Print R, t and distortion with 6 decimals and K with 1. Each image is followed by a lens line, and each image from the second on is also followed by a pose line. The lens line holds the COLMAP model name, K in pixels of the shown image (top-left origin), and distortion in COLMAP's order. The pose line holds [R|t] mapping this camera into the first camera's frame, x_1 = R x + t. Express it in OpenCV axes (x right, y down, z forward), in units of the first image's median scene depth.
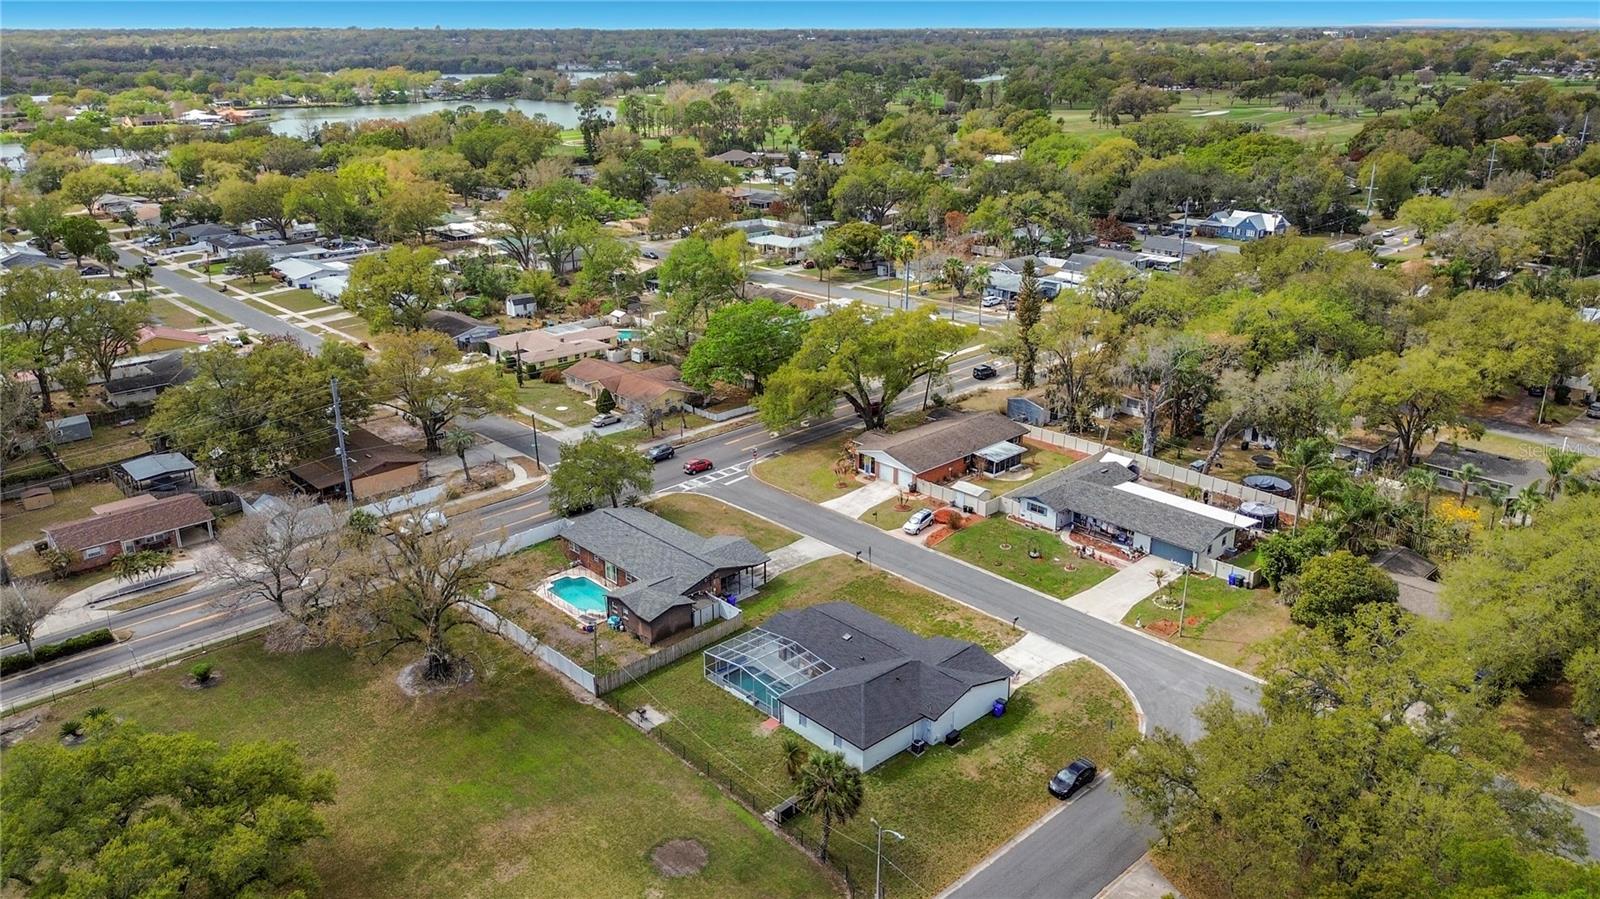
lens RADIAL K [[1164.1, 0, 796.8], [0, 1164.1, 440.1], [0, 0, 1]] dist [0.070666, -0.109771]
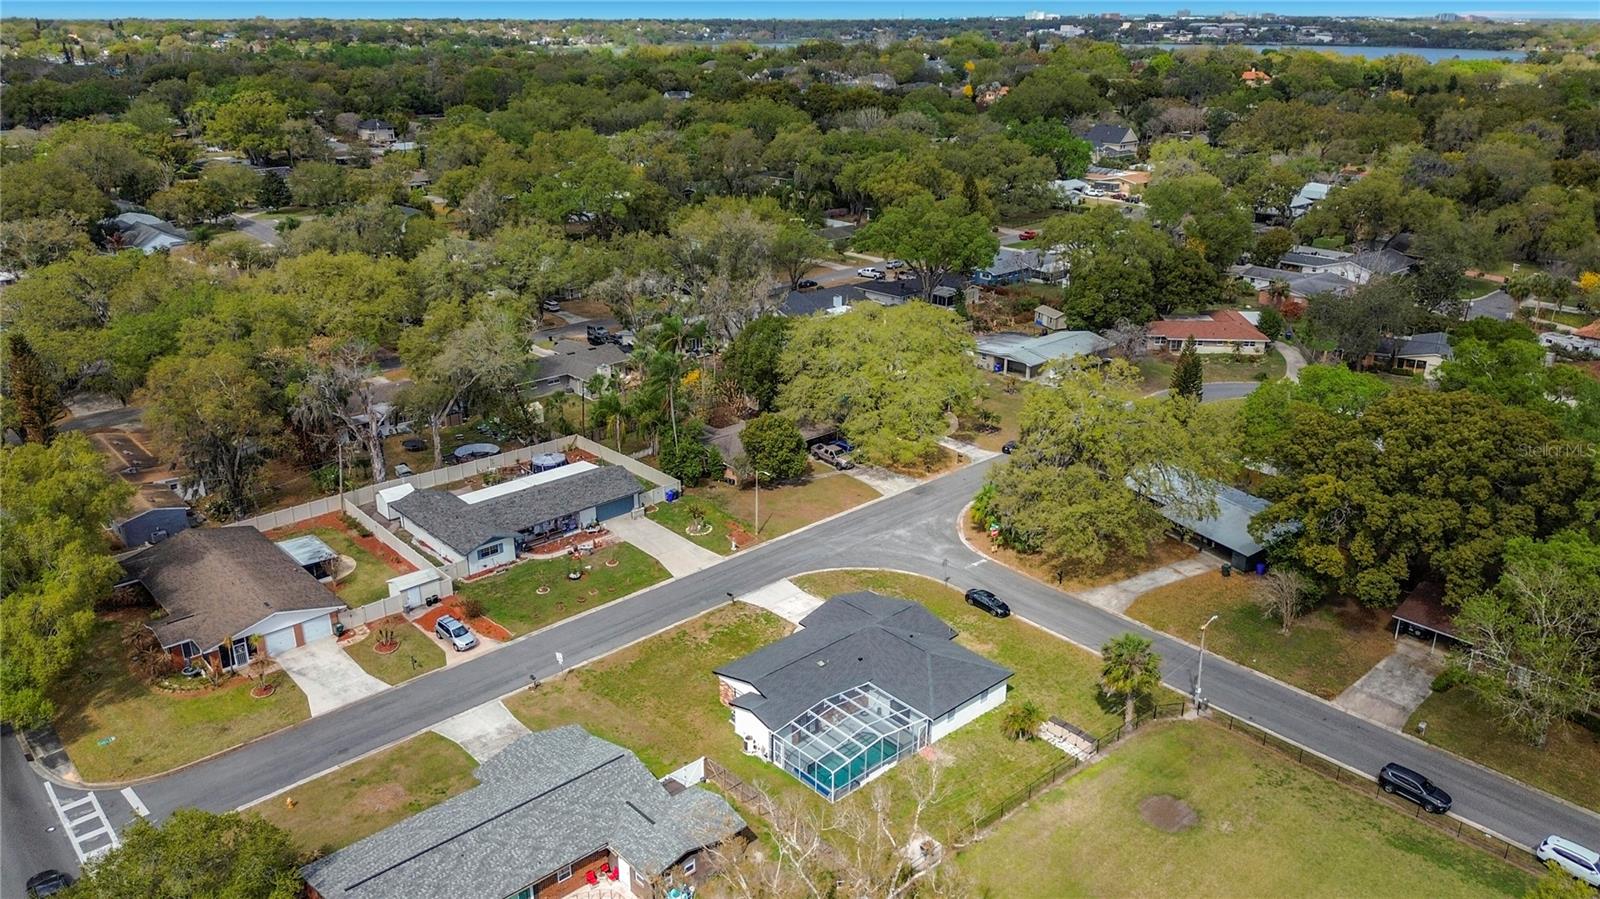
lens RADIAL K [[1150.4, 0, 800.0], [0, 1150.4, 449.5], [0, 0, 1]] dist [0.045837, -0.065419]
pose [[0.013501, -0.347709, 0.937505, -0.510094], [0.333610, 0.885433, 0.323592, -0.187270], [-0.942614, 0.308392, 0.127953, 0.597942]]
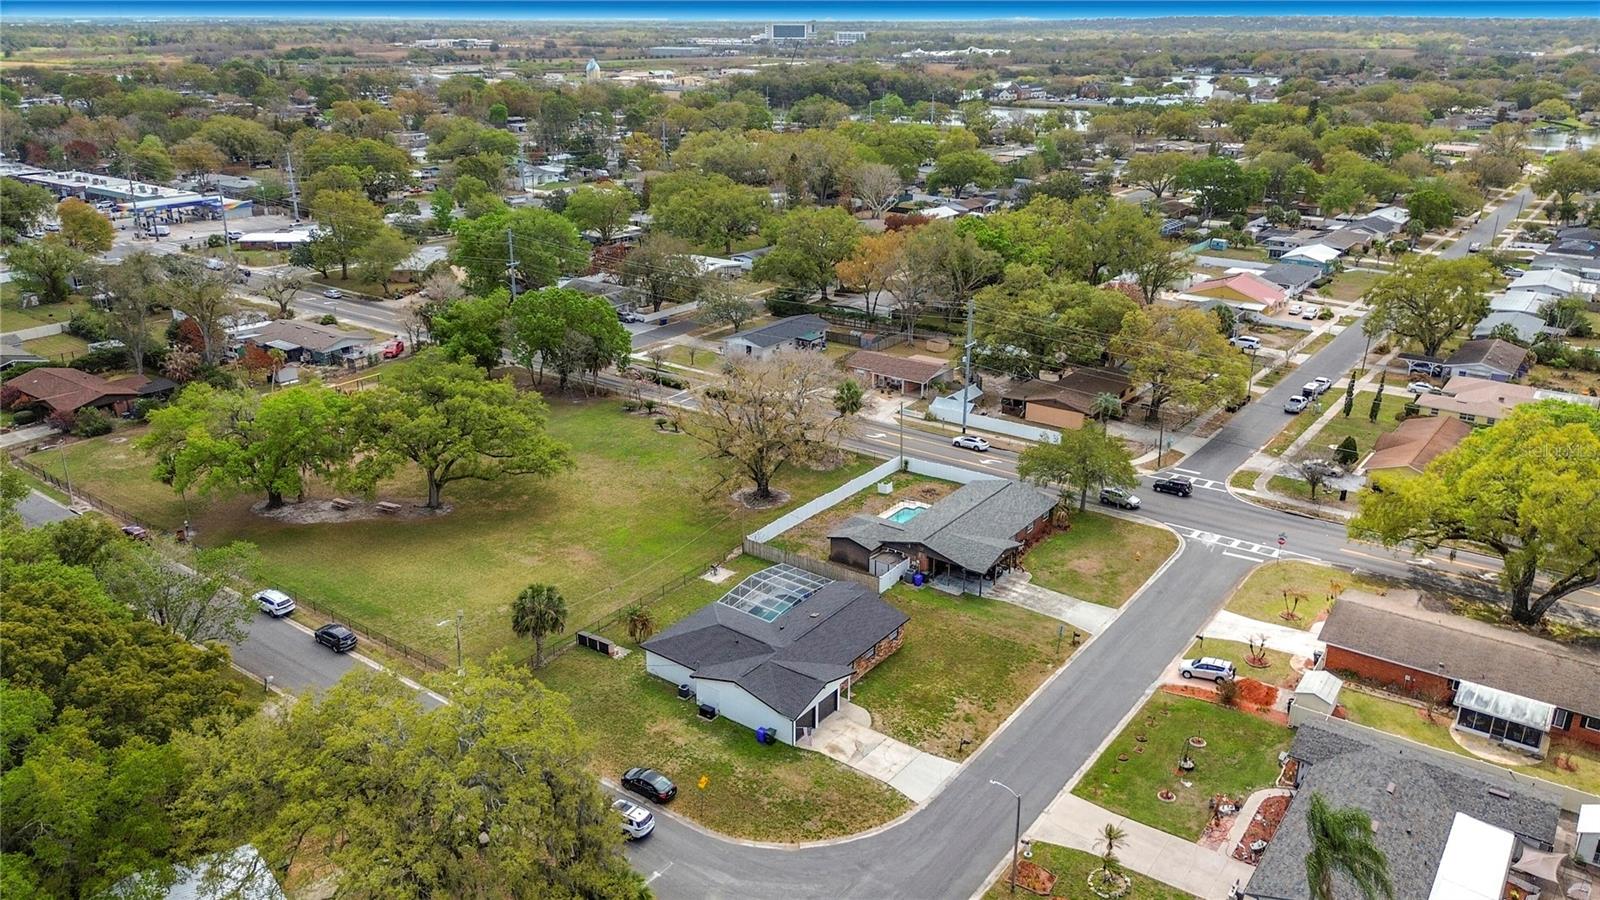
lens RADIAL K [[1164.1, 0, 796.8], [0, 1164.1, 440.6], [0, 0, 1]] dist [0.070666, -0.109771]
pose [[0.182356, 0.337055, -0.923656, 0.634280], [-0.331886, 0.905374, 0.264860, -0.155937], [0.925526, 0.258249, 0.276964, 0.472841]]
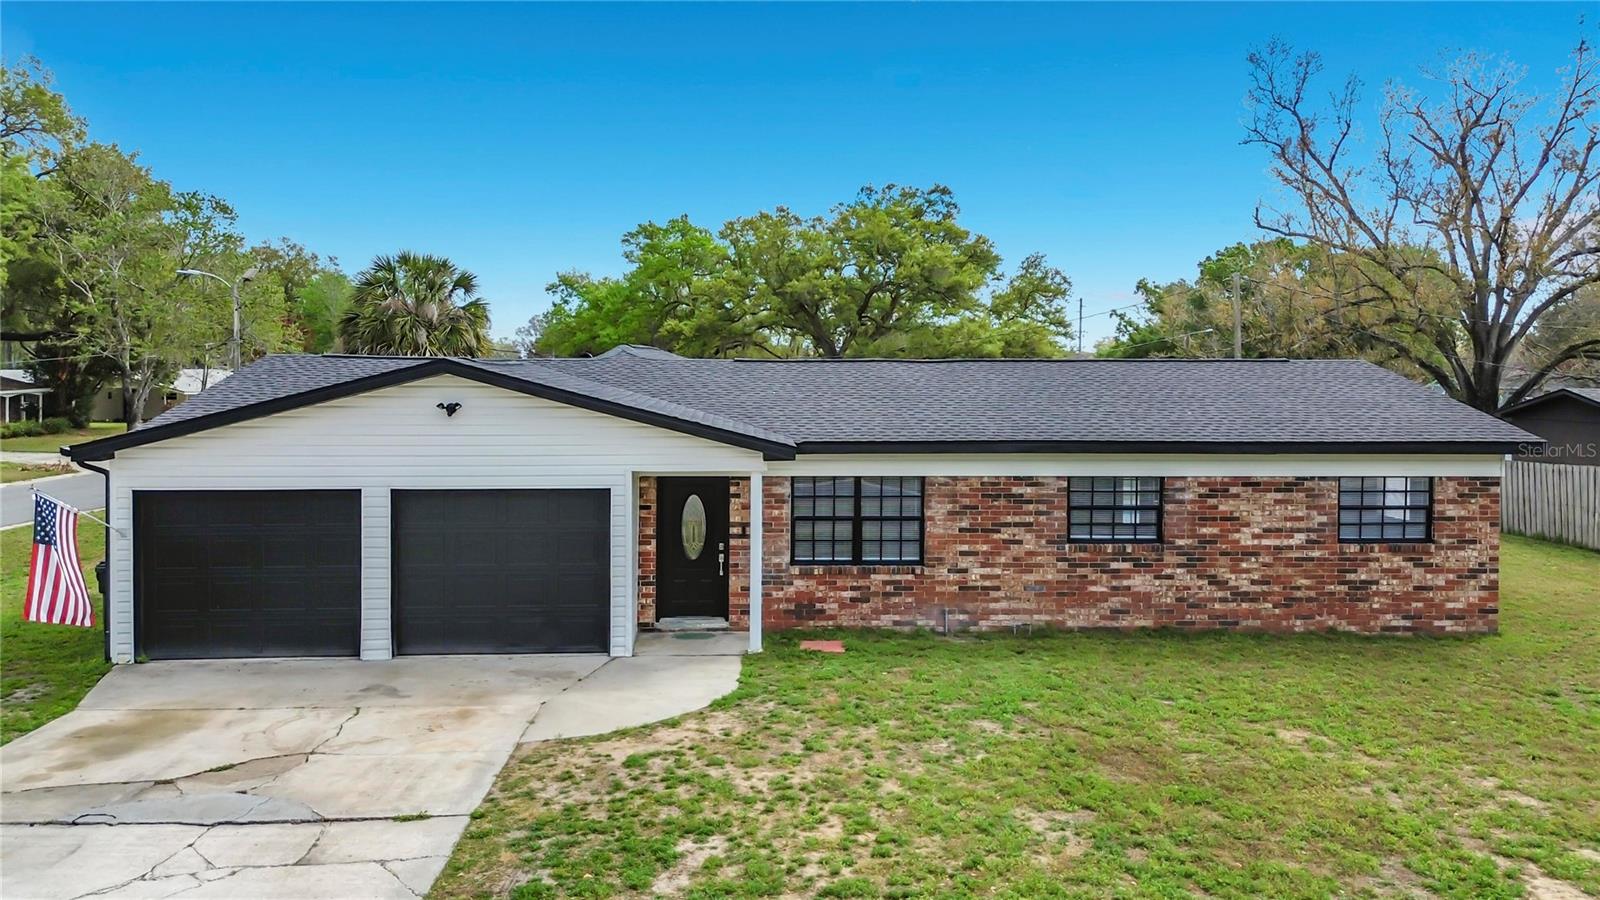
lens RADIAL K [[1152.7, 0, 803.2], [0, 1152.7, 427.4], [0, 0, 1]] dist [0.085562, -0.097103]
pose [[-0.648158, 0.036997, -0.760607, 0.159492], [-0.255746, 0.930230, 0.263184, 0.092521], [0.717276, 0.365107, -0.593474, 0.773959]]
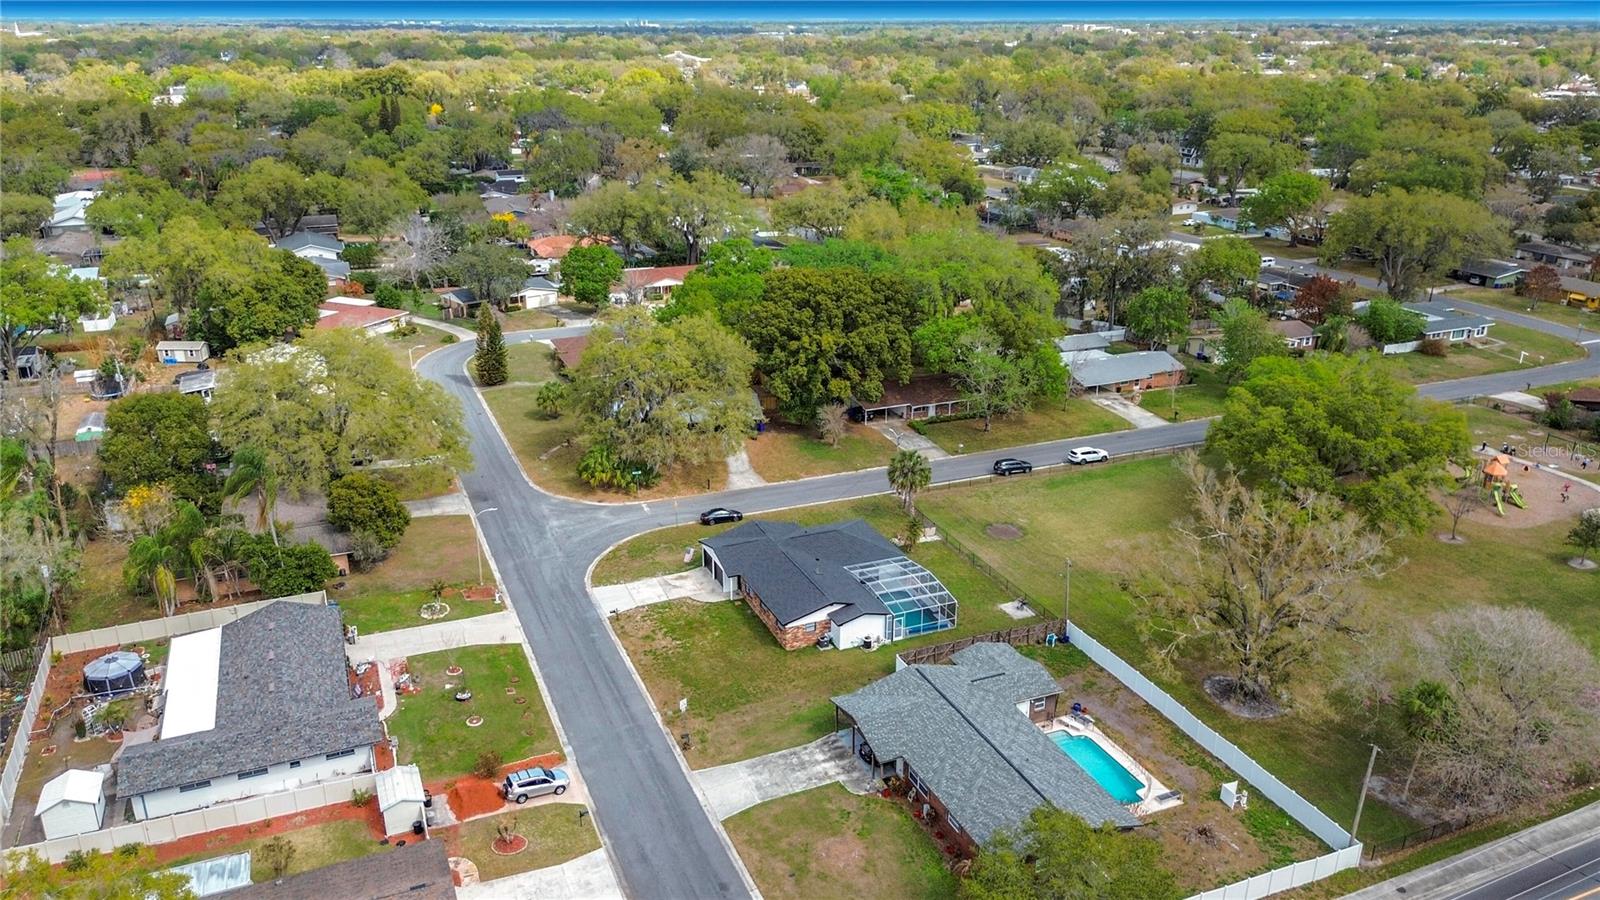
lens RADIAL K [[1164.1, 0, 796.8], [0, 1164.1, 440.6], [0, 0, 1]] dist [0.070666, -0.109771]
pose [[-0.938699, -0.114198, 0.325273, -0.182198], [0.117432, 0.781185, 0.613156, -0.388830], [-0.324119, 0.613767, -0.719887, 1.174887]]
